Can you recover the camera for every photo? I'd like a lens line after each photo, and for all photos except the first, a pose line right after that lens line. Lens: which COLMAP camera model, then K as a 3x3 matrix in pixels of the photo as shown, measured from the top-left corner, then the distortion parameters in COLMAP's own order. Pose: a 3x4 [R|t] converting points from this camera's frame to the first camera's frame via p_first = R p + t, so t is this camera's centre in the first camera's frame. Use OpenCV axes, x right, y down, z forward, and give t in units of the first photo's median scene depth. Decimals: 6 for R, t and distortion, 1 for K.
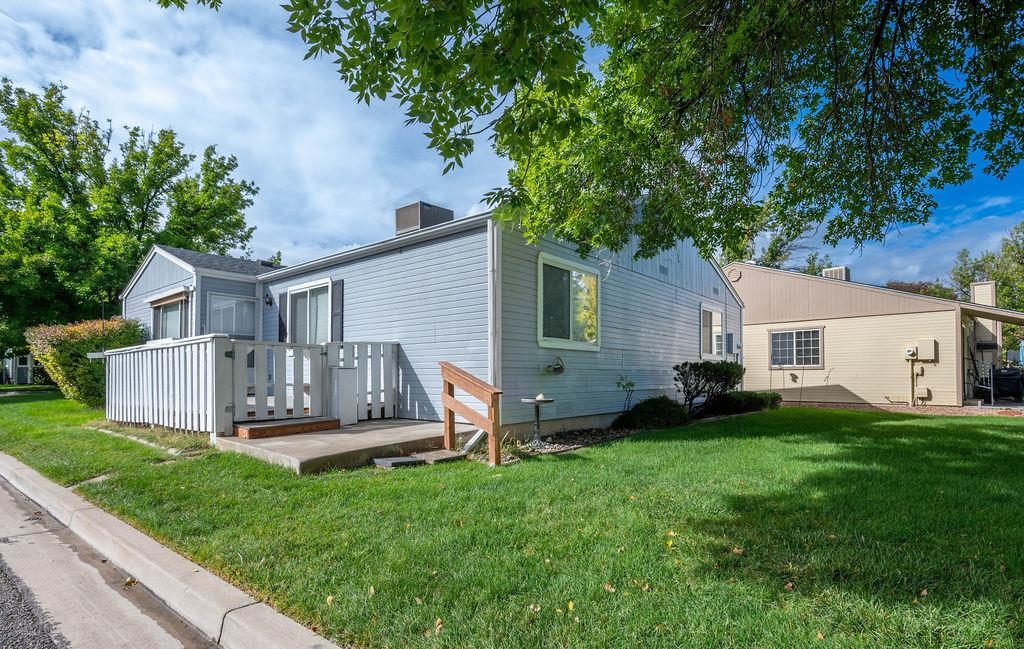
lens RADIAL K [[500.7, 0, 512.8], [0, 500.7, 379.4], [0, 0, 1]] dist [-0.001076, -0.000101]
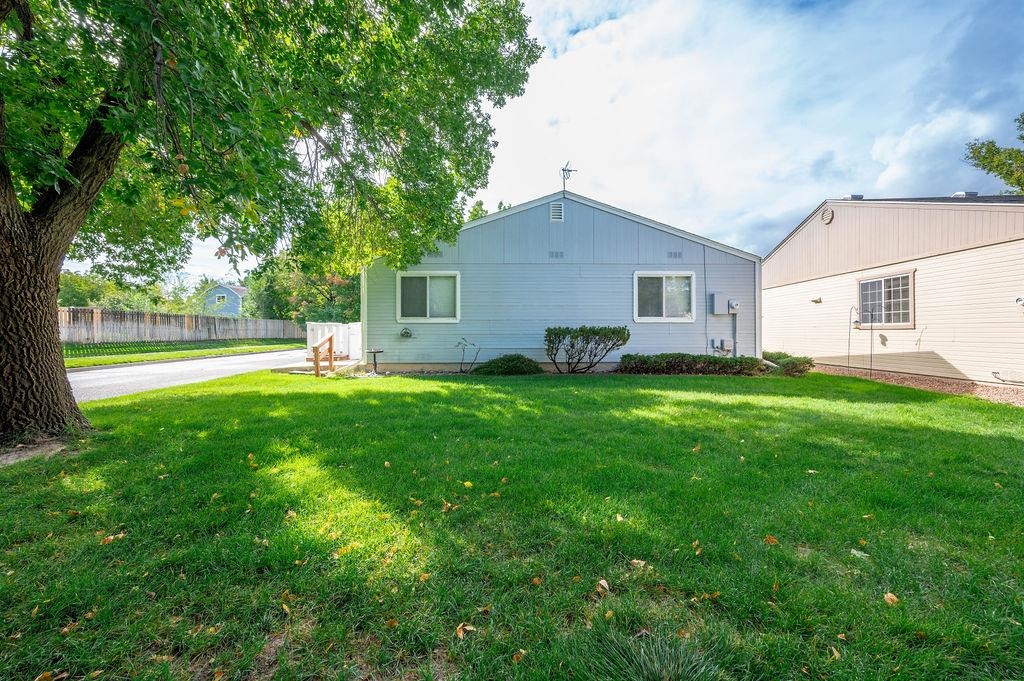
lens RADIAL K [[409.6, 0, 512.0], [0, 409.6, 340.5], [0, 0, 1]] dist [-0.000056, -0.000032]
pose [[0.625054, 0.016597, -0.780405, 0.706311], [-0.002712, 0.999814, 0.019092, -0.013310], [0.780577, -0.009817, 0.624983, 0.175311]]
